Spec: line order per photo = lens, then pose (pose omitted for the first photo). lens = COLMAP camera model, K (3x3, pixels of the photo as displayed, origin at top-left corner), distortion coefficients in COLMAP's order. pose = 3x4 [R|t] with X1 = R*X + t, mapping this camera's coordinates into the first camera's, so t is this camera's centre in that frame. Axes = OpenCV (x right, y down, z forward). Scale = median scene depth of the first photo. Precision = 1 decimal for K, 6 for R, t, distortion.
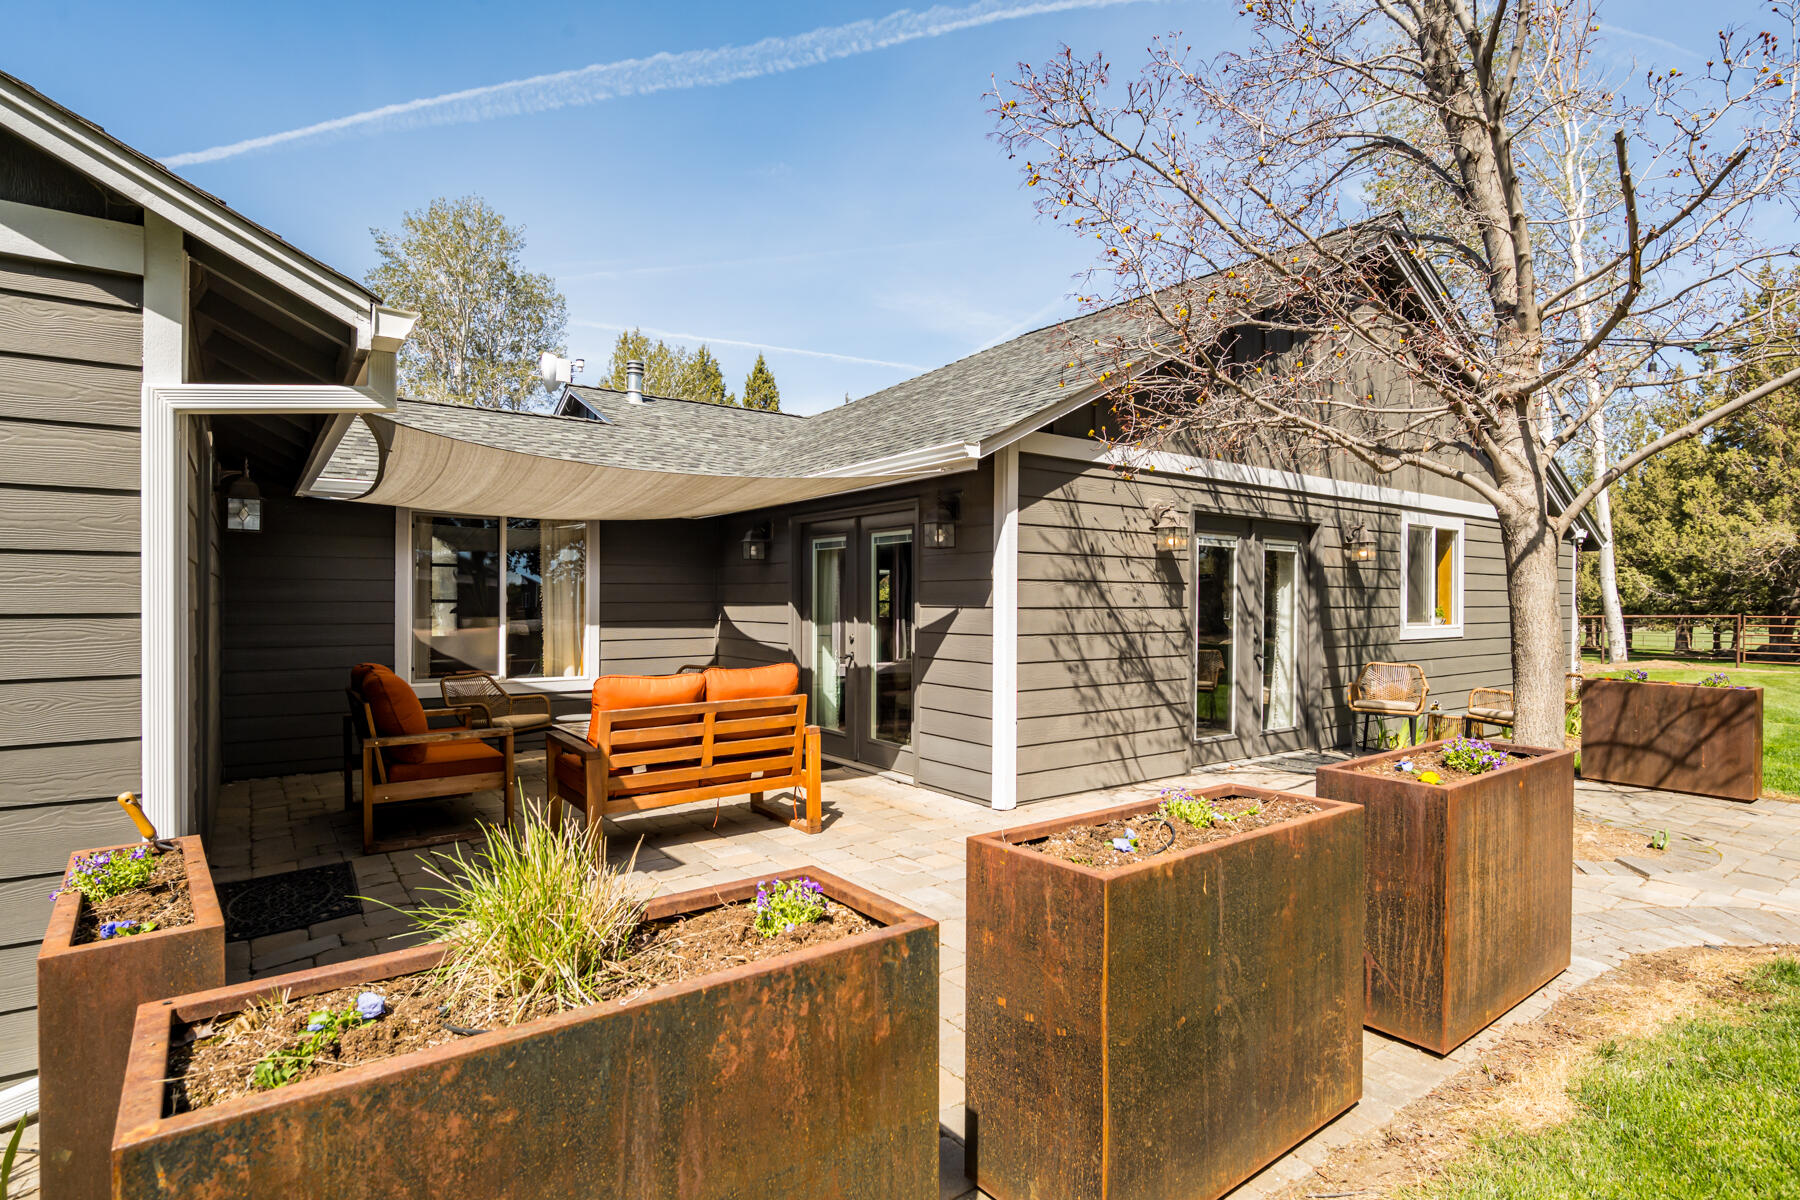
lens RADIAL K [[907.3, 0, 901.2], [0, 907.3, 603.2], [0, 0, 1]] dist [-0.022879, 0.011341]
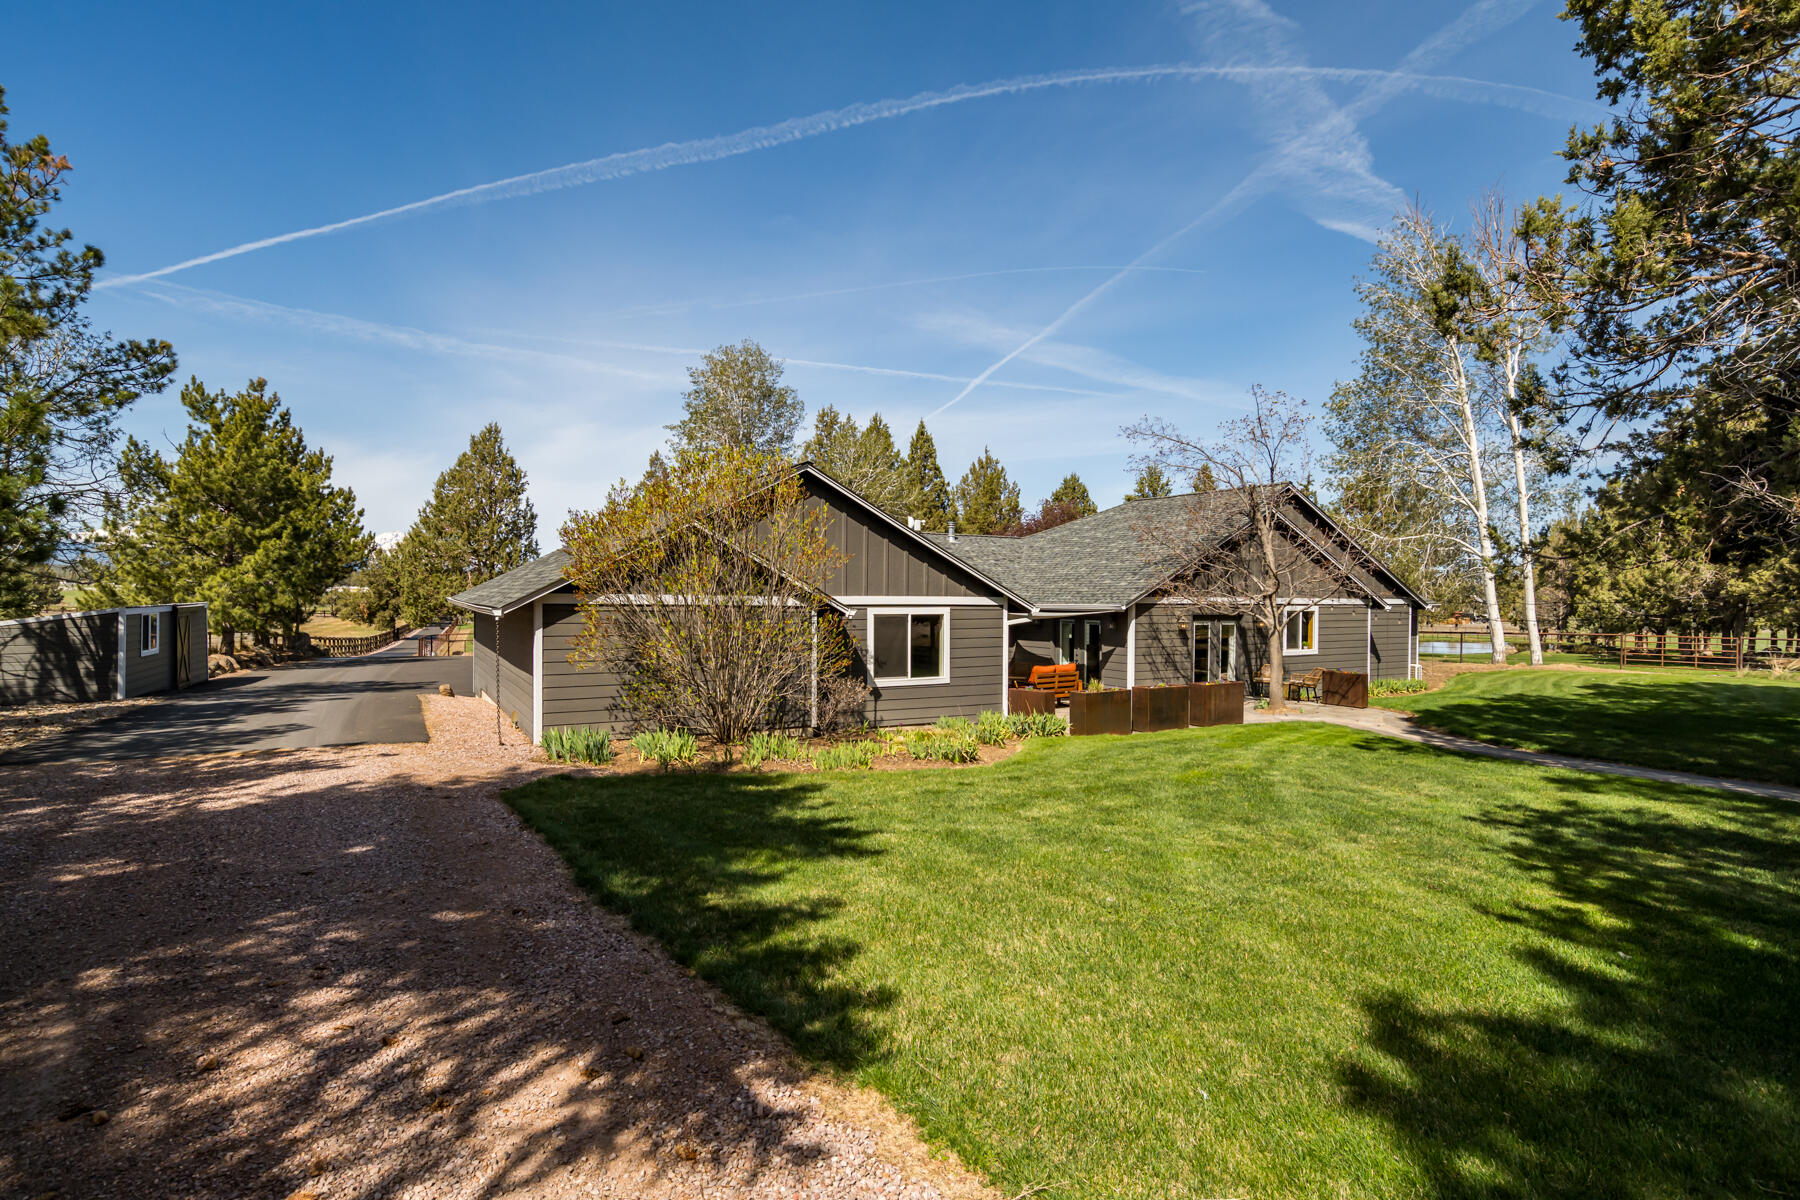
lens RADIAL K [[907.3, 0, 901.2], [0, 907.3, 603.2], [0, 0, 1]] dist [-0.022879, 0.011341]
pose [[0.994366, 0.003736, -0.105937, -0.347166], [-0.003011, 0.999971, 0.007004, -0.164236], [0.105960, -0.006645, 0.994348, -2.239553]]
